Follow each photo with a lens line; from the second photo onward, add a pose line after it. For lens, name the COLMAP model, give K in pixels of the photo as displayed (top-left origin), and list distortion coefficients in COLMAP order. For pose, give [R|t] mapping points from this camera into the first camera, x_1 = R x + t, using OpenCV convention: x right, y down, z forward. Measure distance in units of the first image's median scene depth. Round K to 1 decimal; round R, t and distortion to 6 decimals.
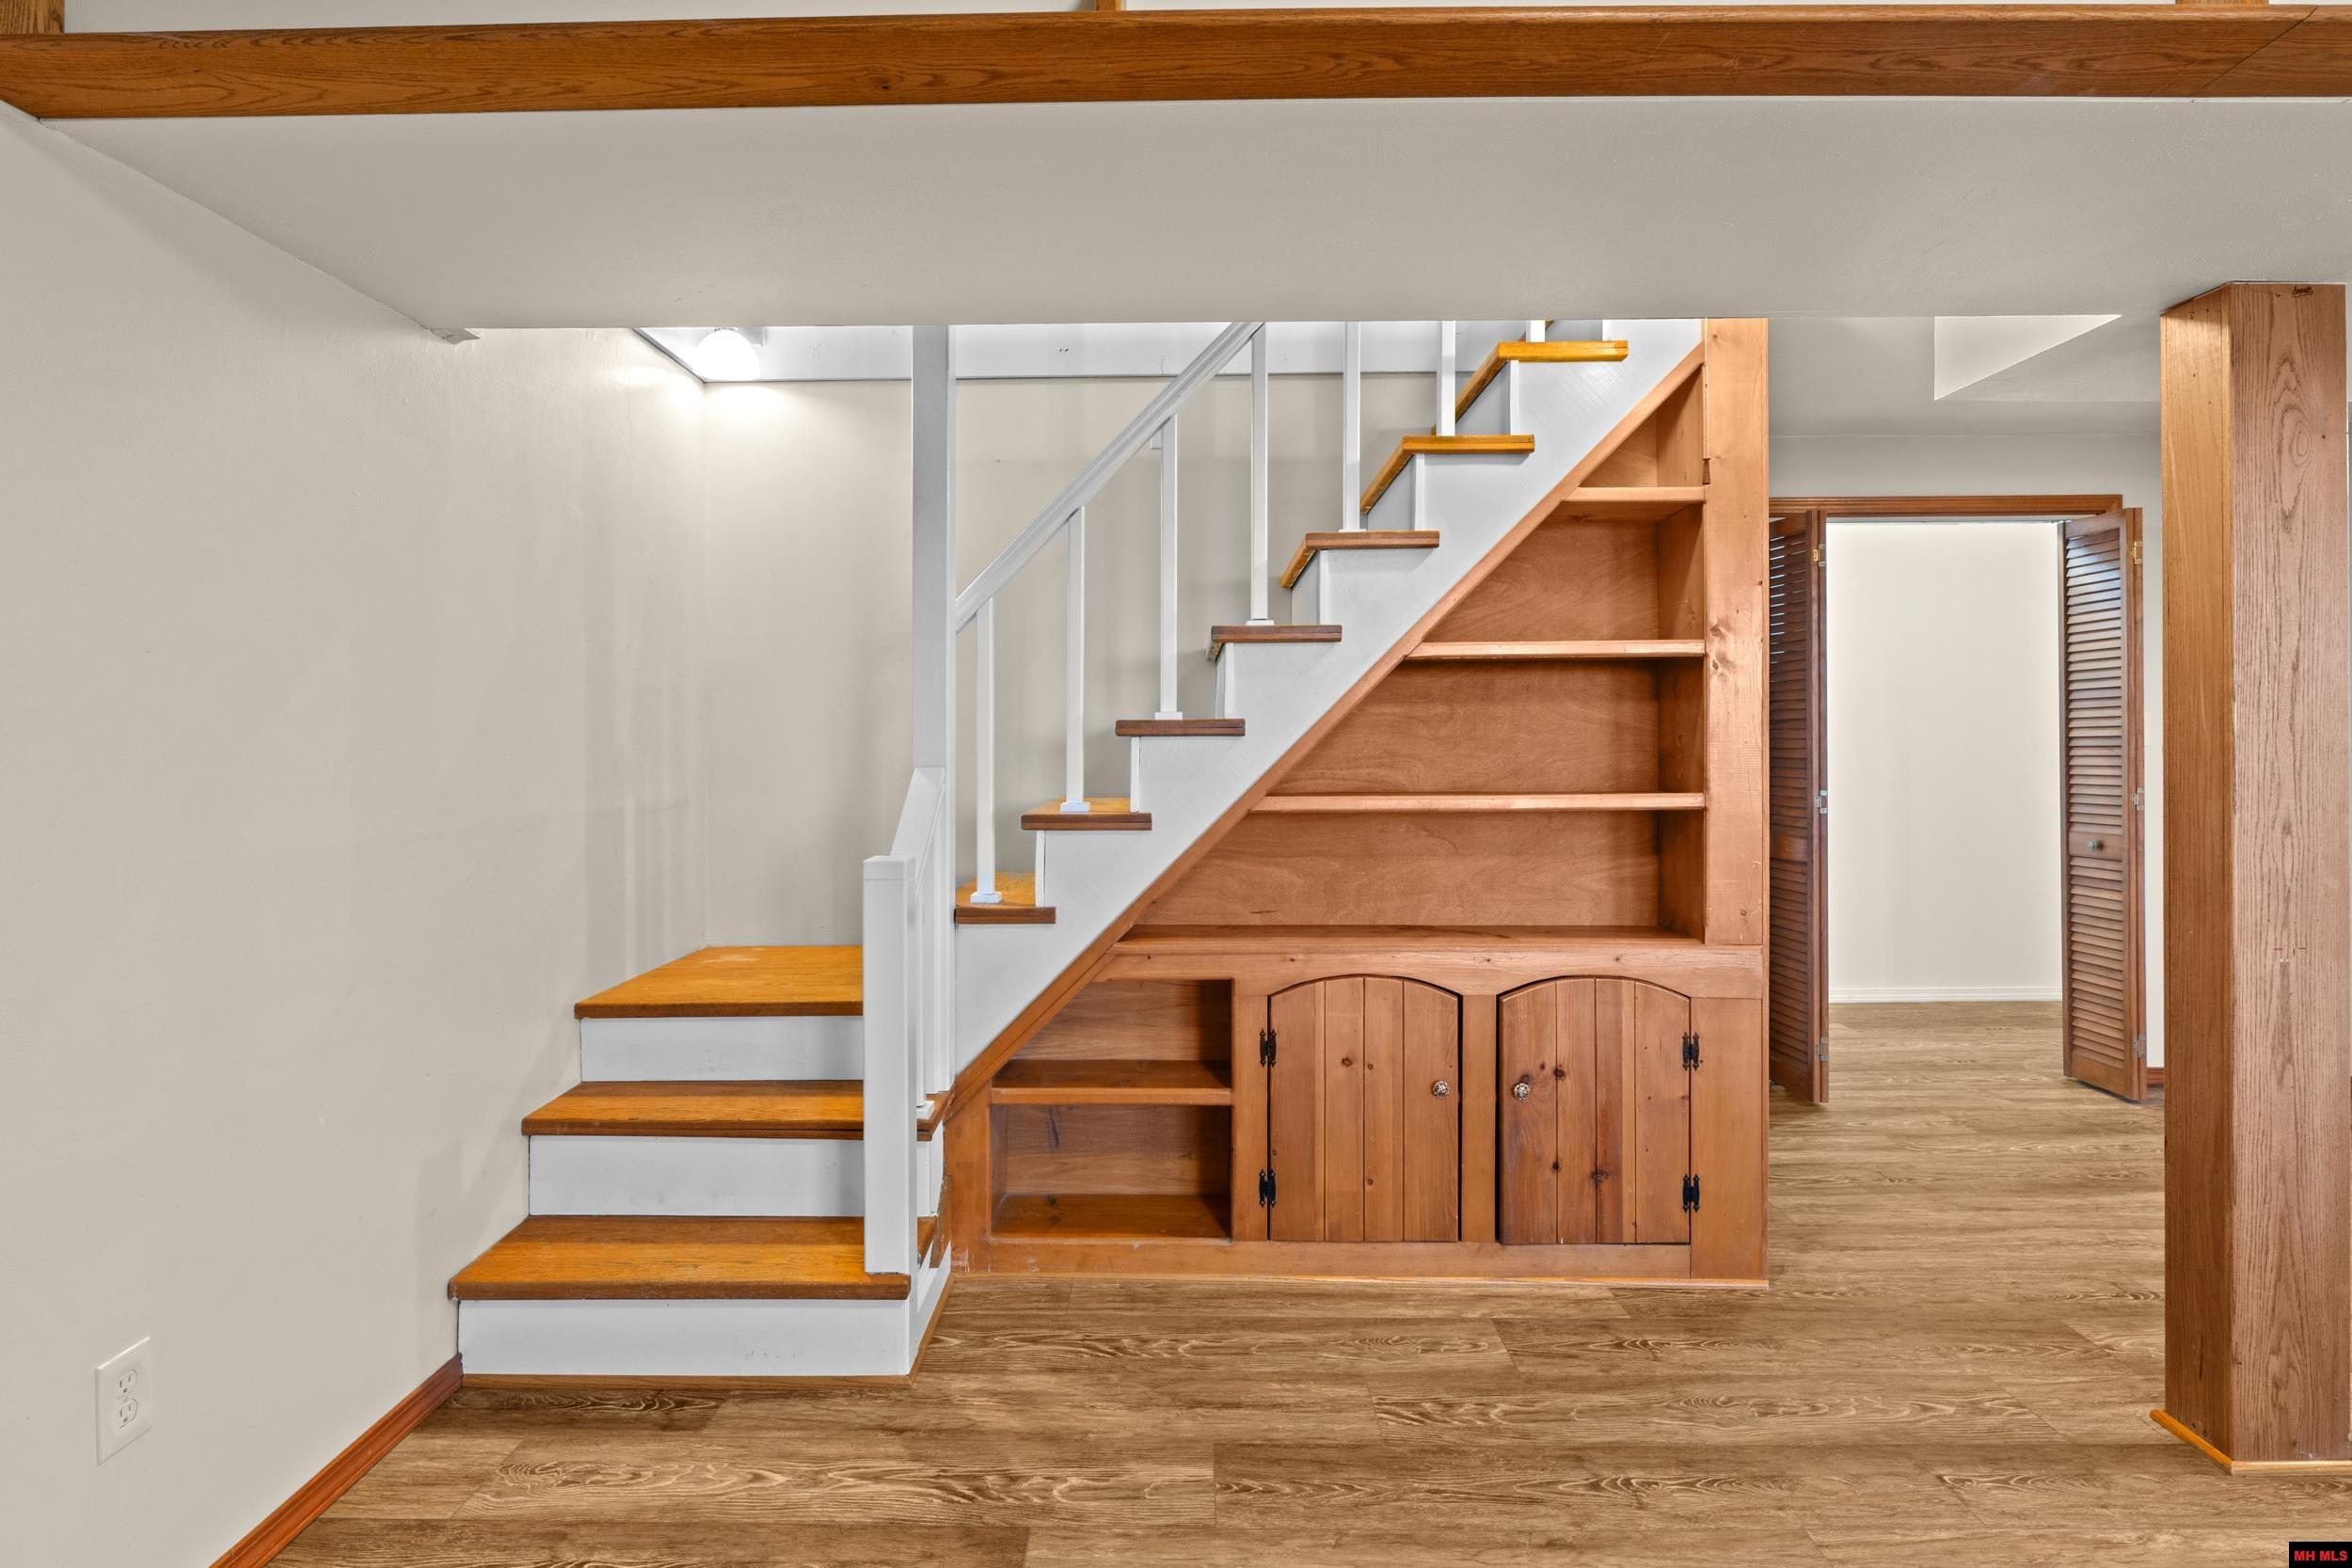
lens RADIAL K [[1207.9, 0, 1227.1], [0, 1207.9, 742.9], [0, 0, 1]] dist [-0.001251, -0.001676]
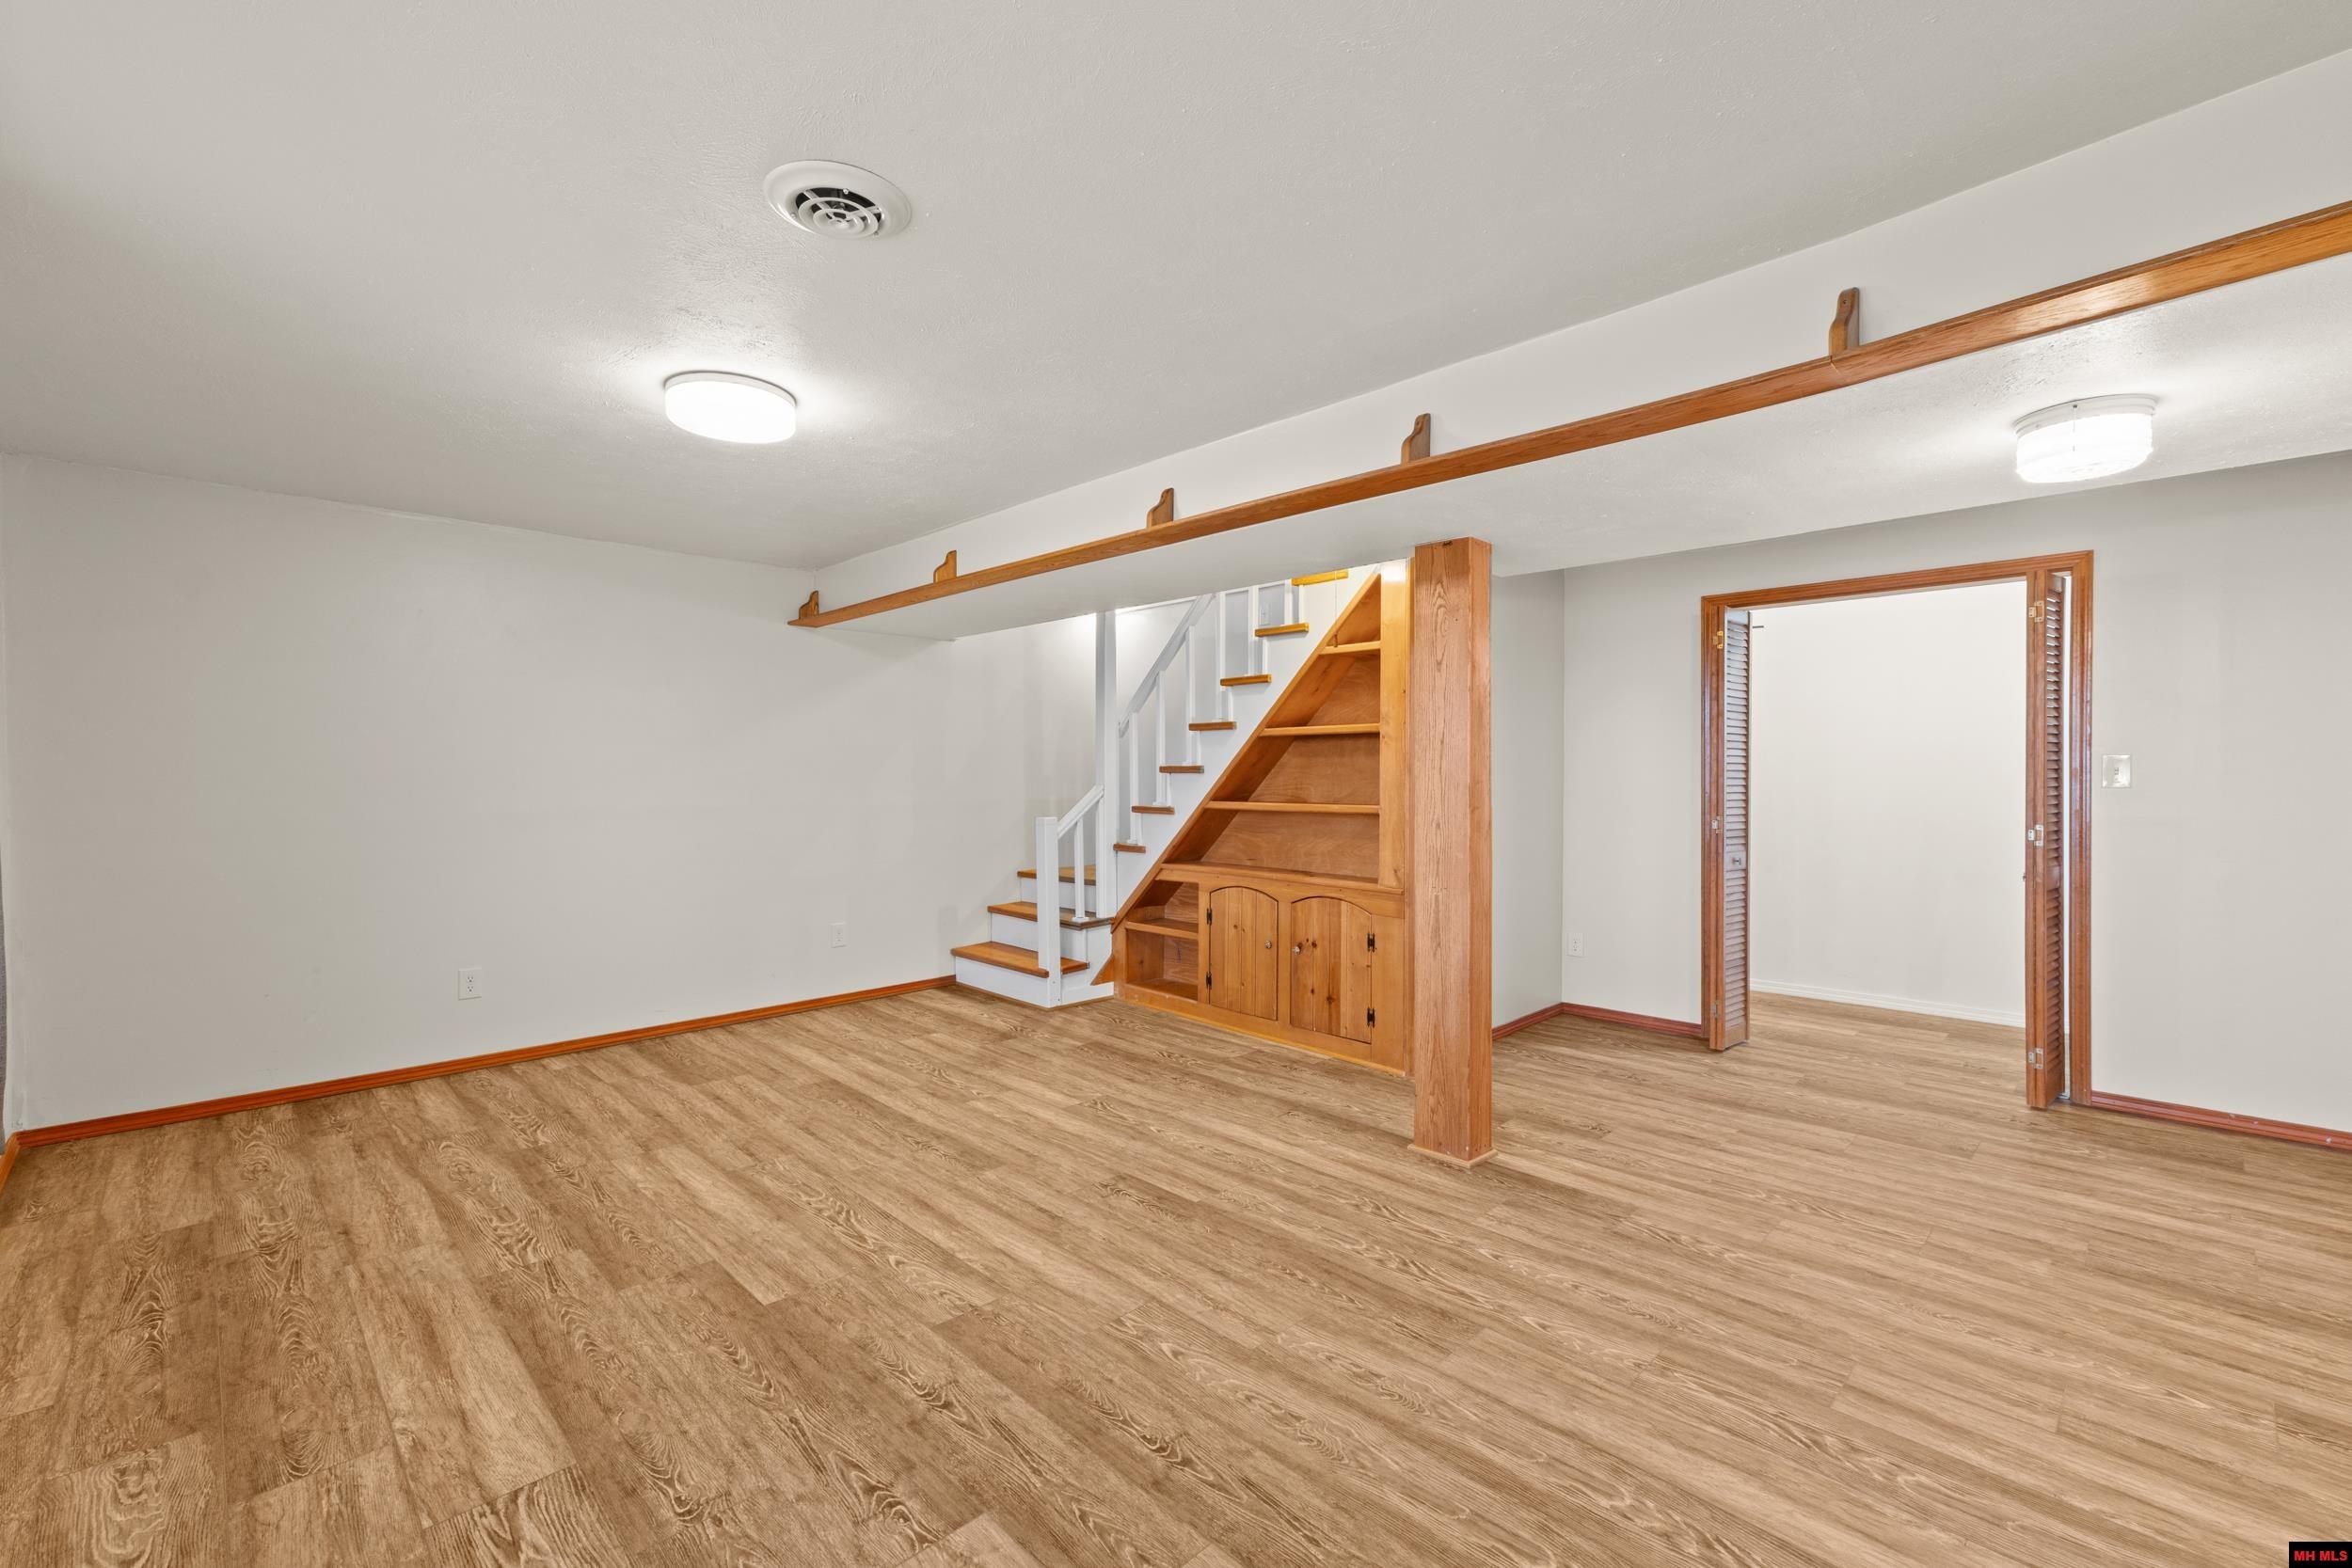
lens RADIAL K [[1043.5, 0, 1176.0], [0, 1043.5, 784.0], [0, 0, 1]] dist [0.002151, 0.000321]
pose [[0.691509, 0.014106, -0.722230, 1.348028], [-0.007715, 0.999897, 0.012142, -0.008459], [0.722327, -0.002824, 0.691546, -0.345751]]
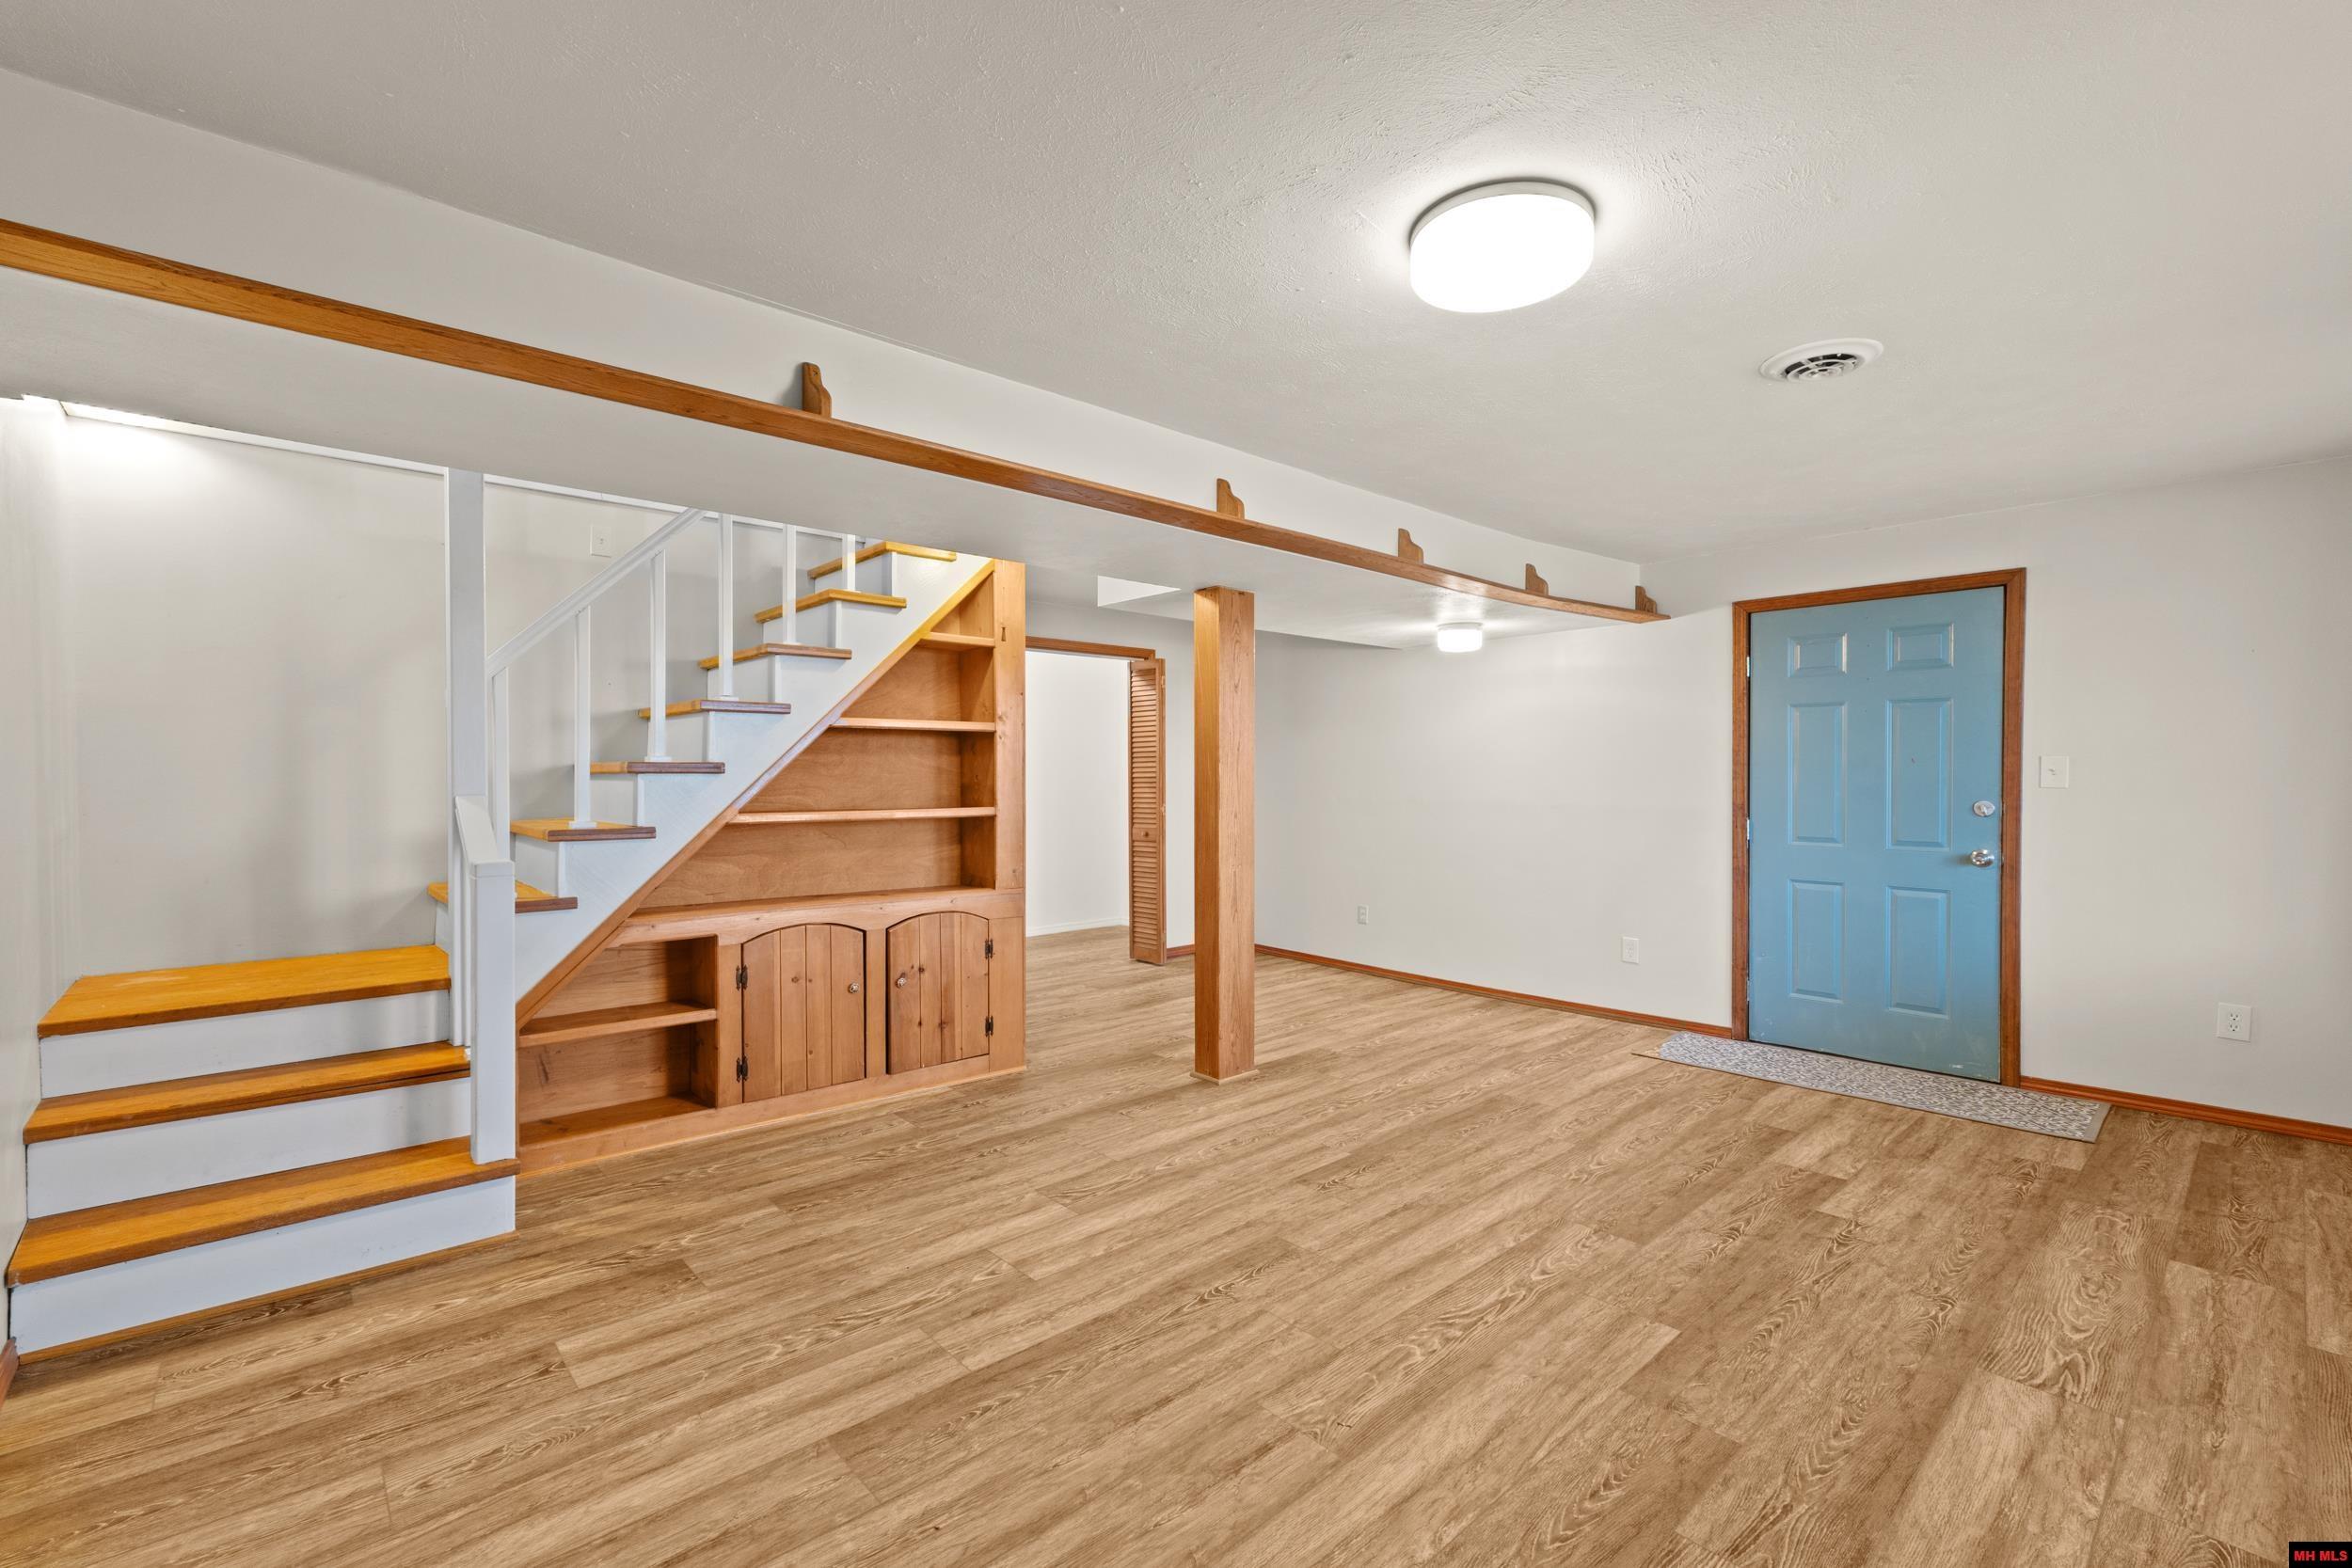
lens RADIAL K [[969.2, 0, 1212.0], [0, 969.2, 796.7], [0, 0, 1]] dist [0.001964, -0.000710]
pose [[0.739927, -0.009466, 0.672621, -0.349560], [-0.001624, 0.999873, 0.015858, 0.002477], [-0.672686, -0.012826, 0.739817, -0.306196]]
